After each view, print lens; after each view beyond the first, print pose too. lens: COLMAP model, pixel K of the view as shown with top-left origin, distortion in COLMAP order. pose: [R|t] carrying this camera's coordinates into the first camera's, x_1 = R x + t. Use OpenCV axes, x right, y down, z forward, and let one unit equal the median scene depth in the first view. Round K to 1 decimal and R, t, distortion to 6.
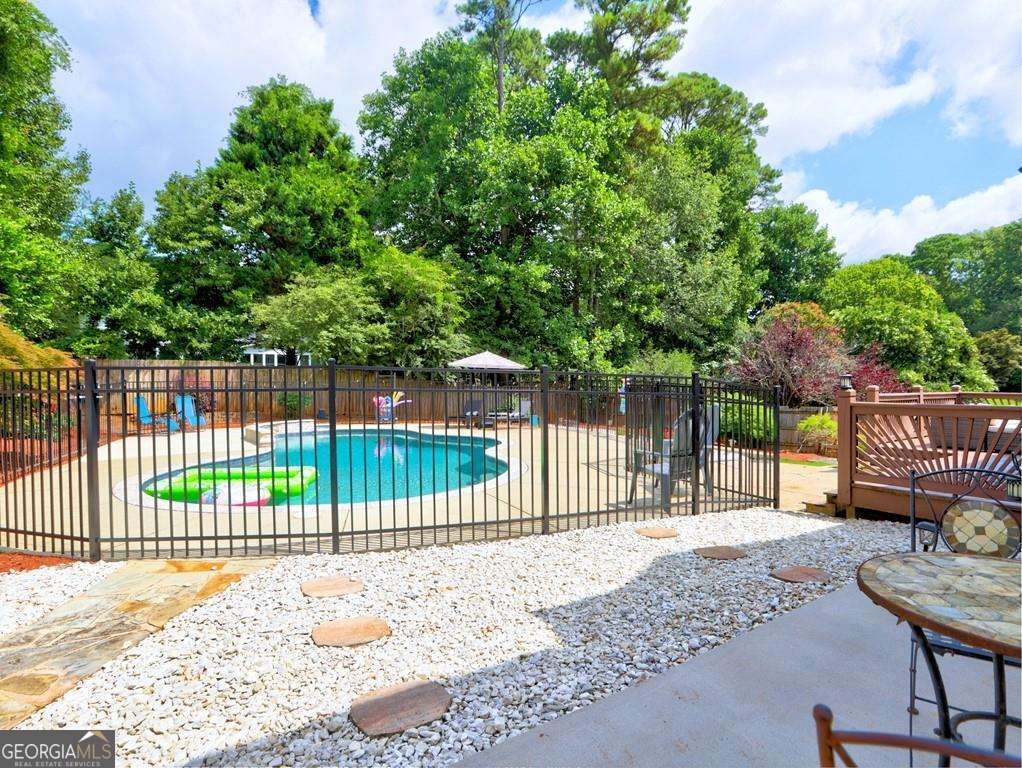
lens RADIAL K [[531.7, 0, 517.3], [0, 531.7, 387.3], [0, 0, 1]] dist [-0.052227, 0.021913]
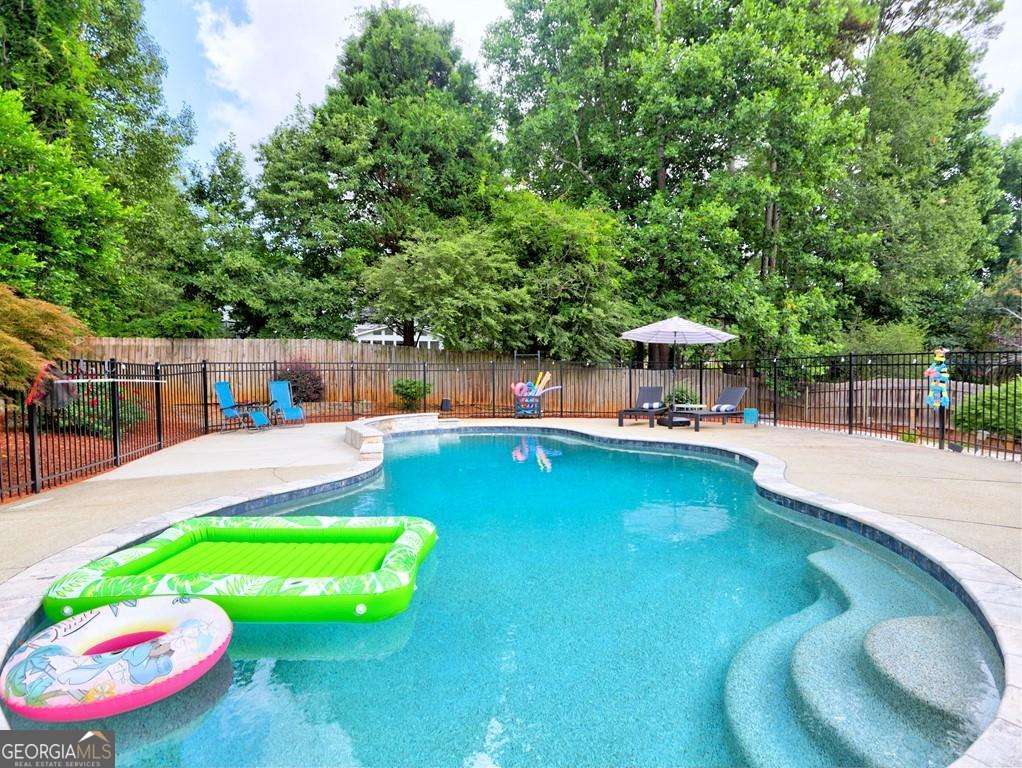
lens RADIAL K [[531.7, 0, 517.3], [0, 531.7, 387.3], [0, 0, 1]] dist [-0.052227, 0.021913]
pose [[0.978537, 0.000876, -0.206068, -0.098290], [0.003401, 0.999786, 0.020397, 0.008512], [0.206042, -0.020660, 0.978325, 0.236545]]
